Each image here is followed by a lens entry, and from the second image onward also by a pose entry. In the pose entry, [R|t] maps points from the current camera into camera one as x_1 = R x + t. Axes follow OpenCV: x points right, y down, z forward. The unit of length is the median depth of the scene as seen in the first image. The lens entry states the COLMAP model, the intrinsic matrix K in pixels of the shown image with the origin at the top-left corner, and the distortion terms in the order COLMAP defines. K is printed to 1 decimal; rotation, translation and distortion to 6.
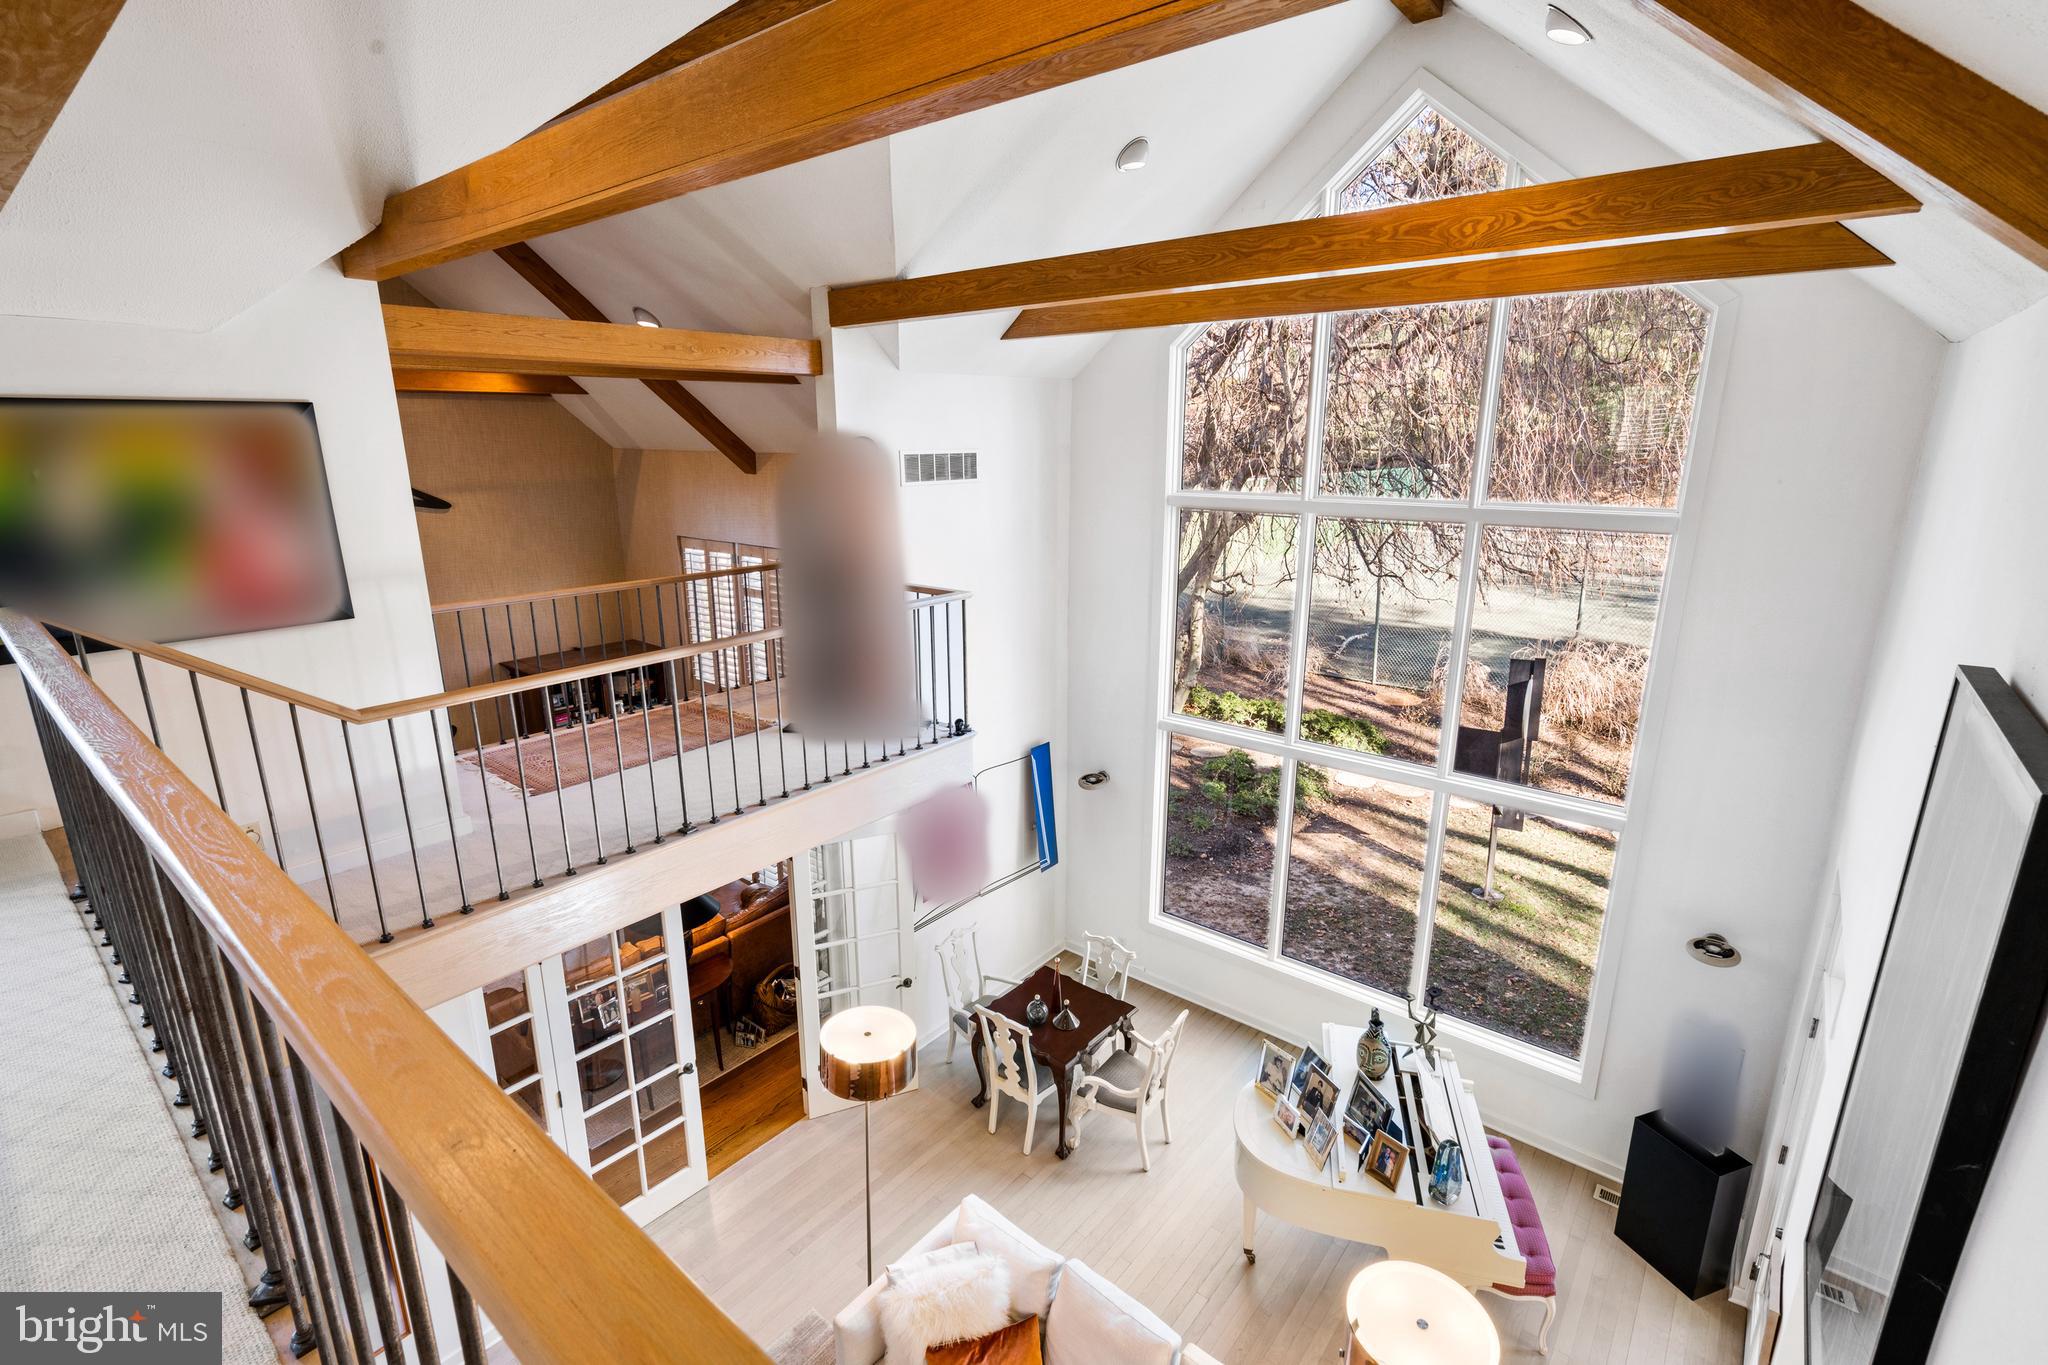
lens RADIAL K [[941.5, 0, 1029.0], [0, 941.5, 682.3], [0, 0, 1]] dist [-0.000588, -0.000246]
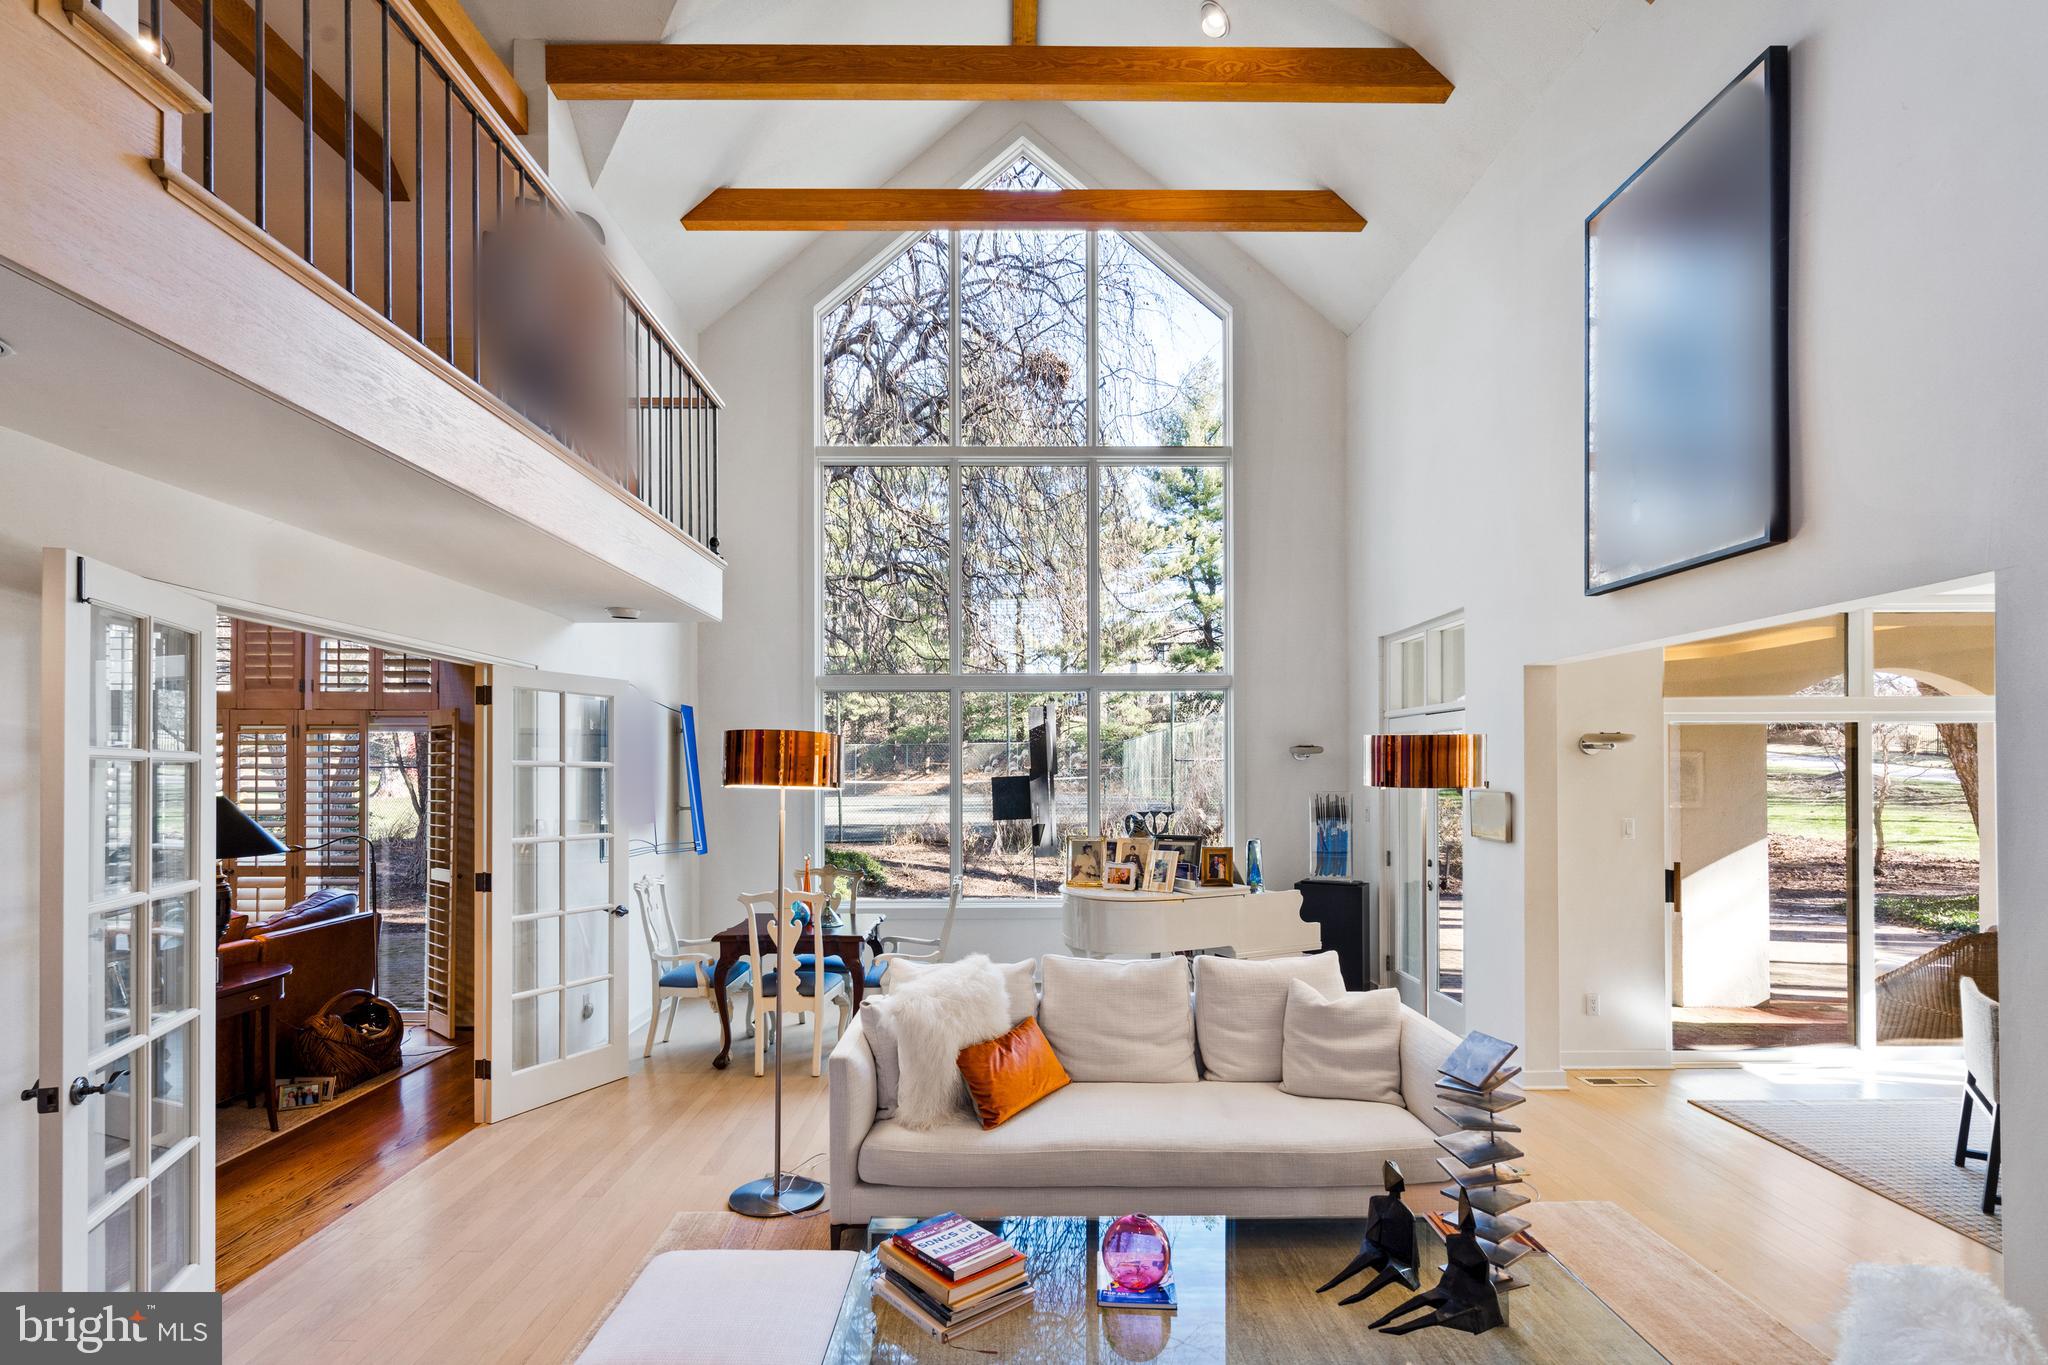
lens RADIAL K [[941.5, 0, 1020.3], [0, 941.5, 780.6], [0, 0, 1]] dist [-0.000588, -0.000246]
pose [[0.764726, -0.001373, 0.644354, -0.459912], [0.170016, 0.964990, -0.199721, 0.523465], [-0.621521, 0.262282, 0.738187, 0.257724]]
